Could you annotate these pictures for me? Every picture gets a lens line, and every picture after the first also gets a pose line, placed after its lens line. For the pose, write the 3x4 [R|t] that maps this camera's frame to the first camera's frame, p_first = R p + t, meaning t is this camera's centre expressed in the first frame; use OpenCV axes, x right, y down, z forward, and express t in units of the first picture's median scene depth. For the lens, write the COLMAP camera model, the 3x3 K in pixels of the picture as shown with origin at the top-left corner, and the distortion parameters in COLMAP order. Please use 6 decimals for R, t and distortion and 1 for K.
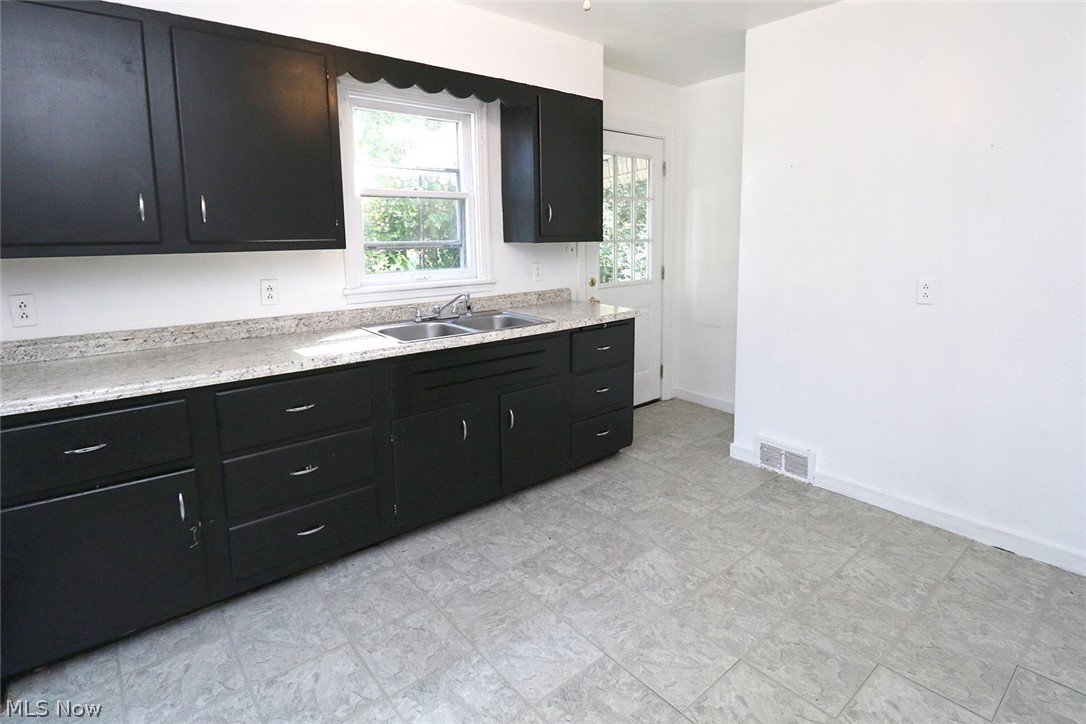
lens RADIAL K [[557.0, 0, 590.8], [0, 557.0, 322.2], [0, 0, 1]] dist [-0.012137, -0.001380]
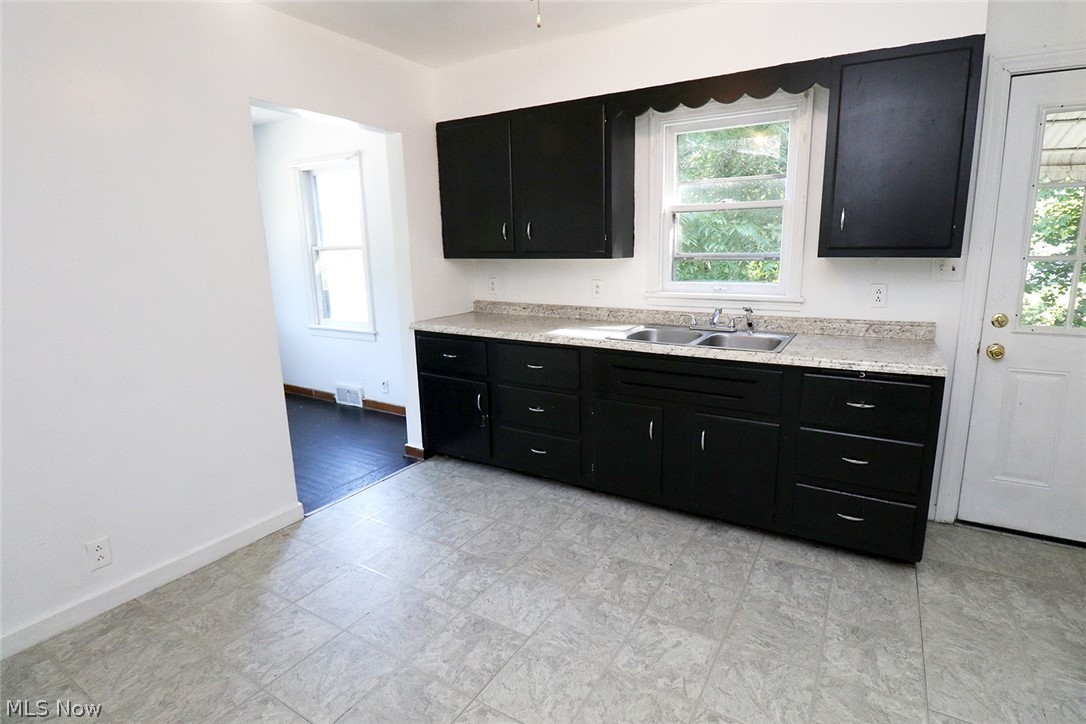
lens RADIAL K [[526.2, 0, 543.0], [0, 526.2, 362.0], [0, 0, 1]] dist [-0.001117, -0.001052]
pose [[0.306580, 0.212823, -0.927748, 0.652119], [-0.138780, 0.974262, 0.177633, -0.093075], [0.941674, 0.074294, 0.328224, 0.465704]]
